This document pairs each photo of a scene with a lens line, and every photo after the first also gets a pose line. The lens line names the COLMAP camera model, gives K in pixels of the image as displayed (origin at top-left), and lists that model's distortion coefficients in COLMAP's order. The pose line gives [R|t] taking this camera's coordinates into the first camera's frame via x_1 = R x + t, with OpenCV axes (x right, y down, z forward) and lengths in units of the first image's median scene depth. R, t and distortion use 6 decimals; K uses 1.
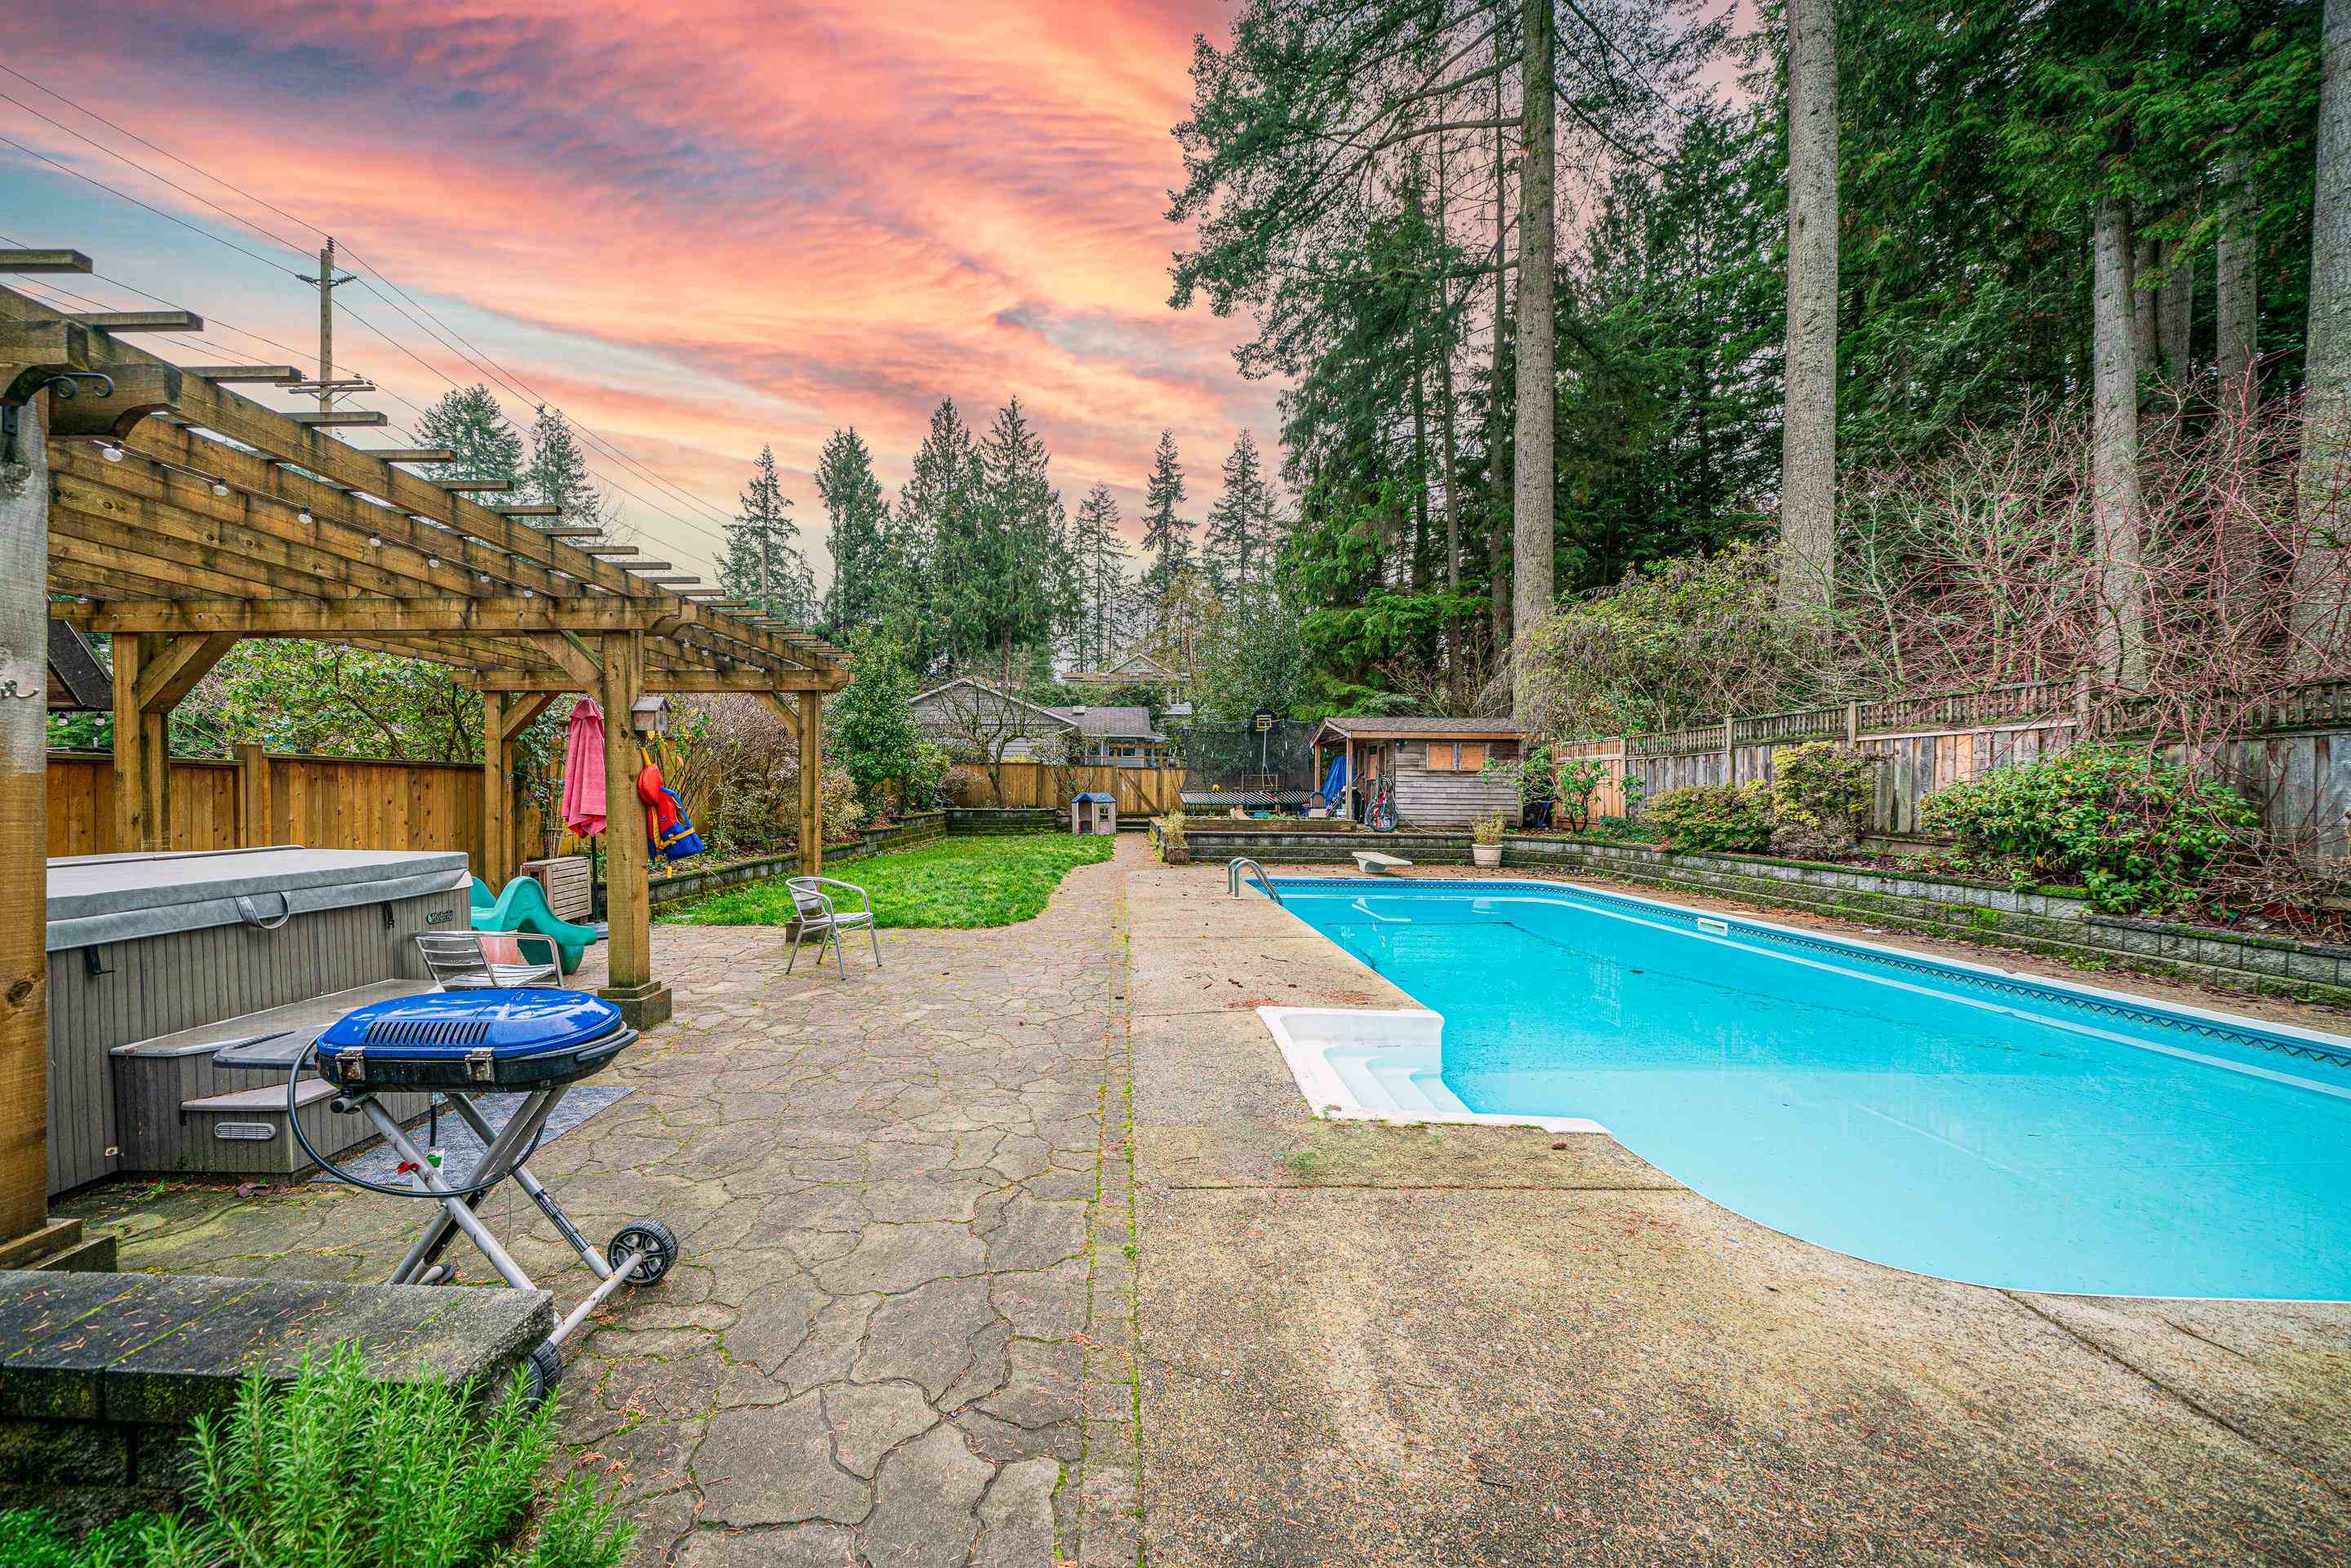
lens RADIAL K [[775.4, 0, 1115.5], [0, 775.4, 815.5], [0, 0, 1]] dist [0.010015, -0.000007]
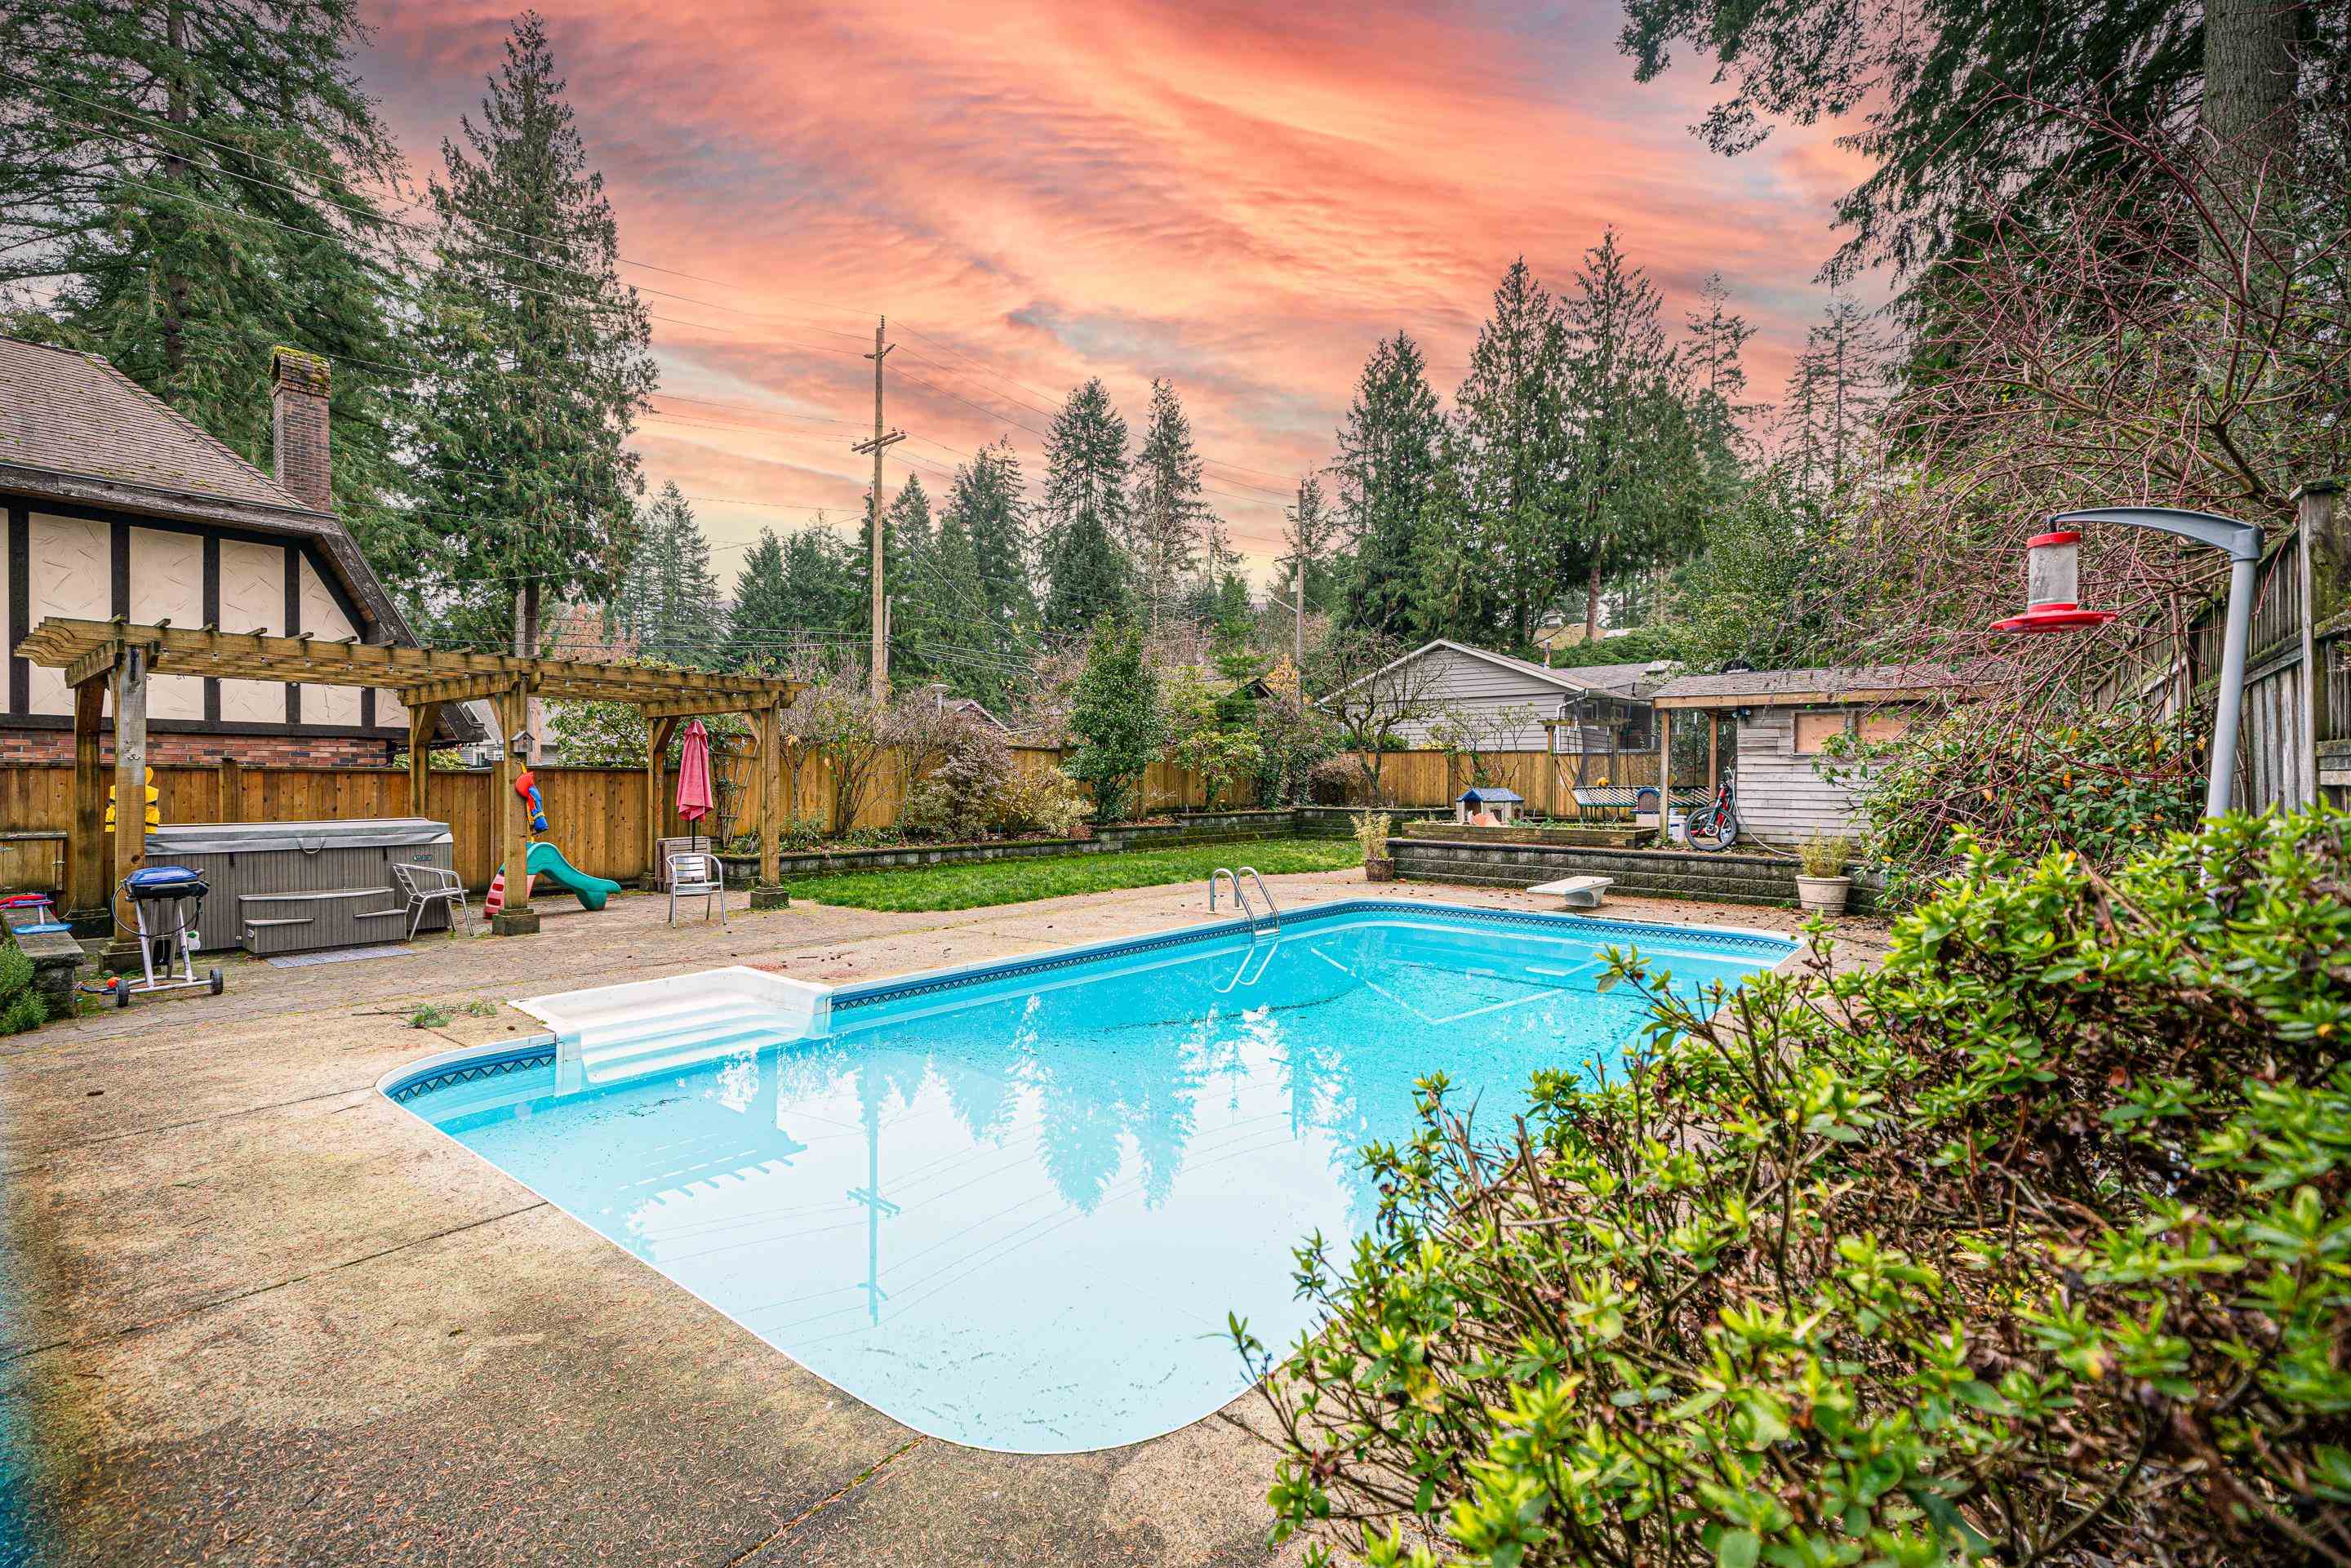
lens RADIAL K [[1057.9, 0, 1216.4], [0, 1057.9, 831.5], [0, 0, 1]] dist [0.007051, 0.000466]
pose [[0.800456, 0.027839, -0.598745, 0.375118], [-0.019483, 0.999601, 0.020430, -0.003656], [0.599075, -0.004688, 0.800679, 0.023629]]
